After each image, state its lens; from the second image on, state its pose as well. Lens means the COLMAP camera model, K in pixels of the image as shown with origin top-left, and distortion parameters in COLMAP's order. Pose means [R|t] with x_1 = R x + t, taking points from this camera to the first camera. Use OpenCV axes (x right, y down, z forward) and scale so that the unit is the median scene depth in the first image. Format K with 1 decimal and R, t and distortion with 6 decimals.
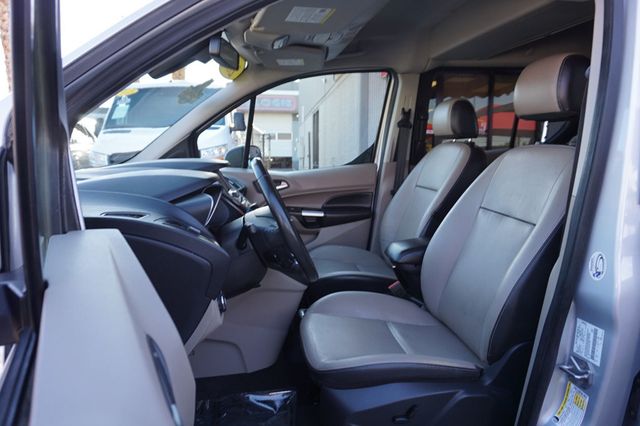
lens RADIAL K [[435.1, 0, 317.2], [0, 435.1, 208.4], [0, 0, 1]] dist [-0.029559, 0.029336]
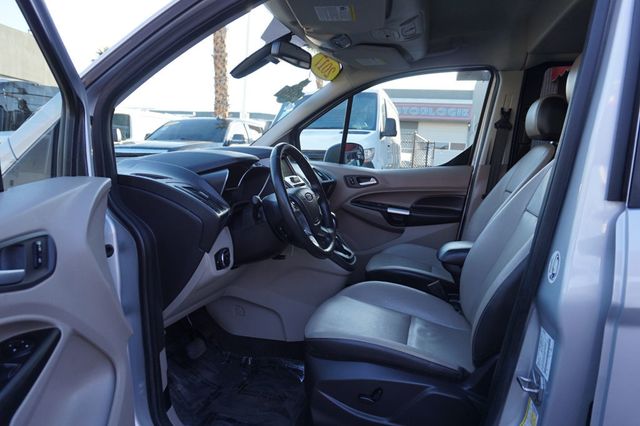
lens RADIAL K [[435.1, 0, 321.5], [0, 435.1, 208.0], [0, 0, 1]] dist [-0.029559, 0.029336]
pose [[0.920535, 0.088627, -0.380474, 0.216490], [-0.097279, 0.995251, -0.003527, 0.025769], [0.378354, 0.040259, 0.924785, -0.002148]]
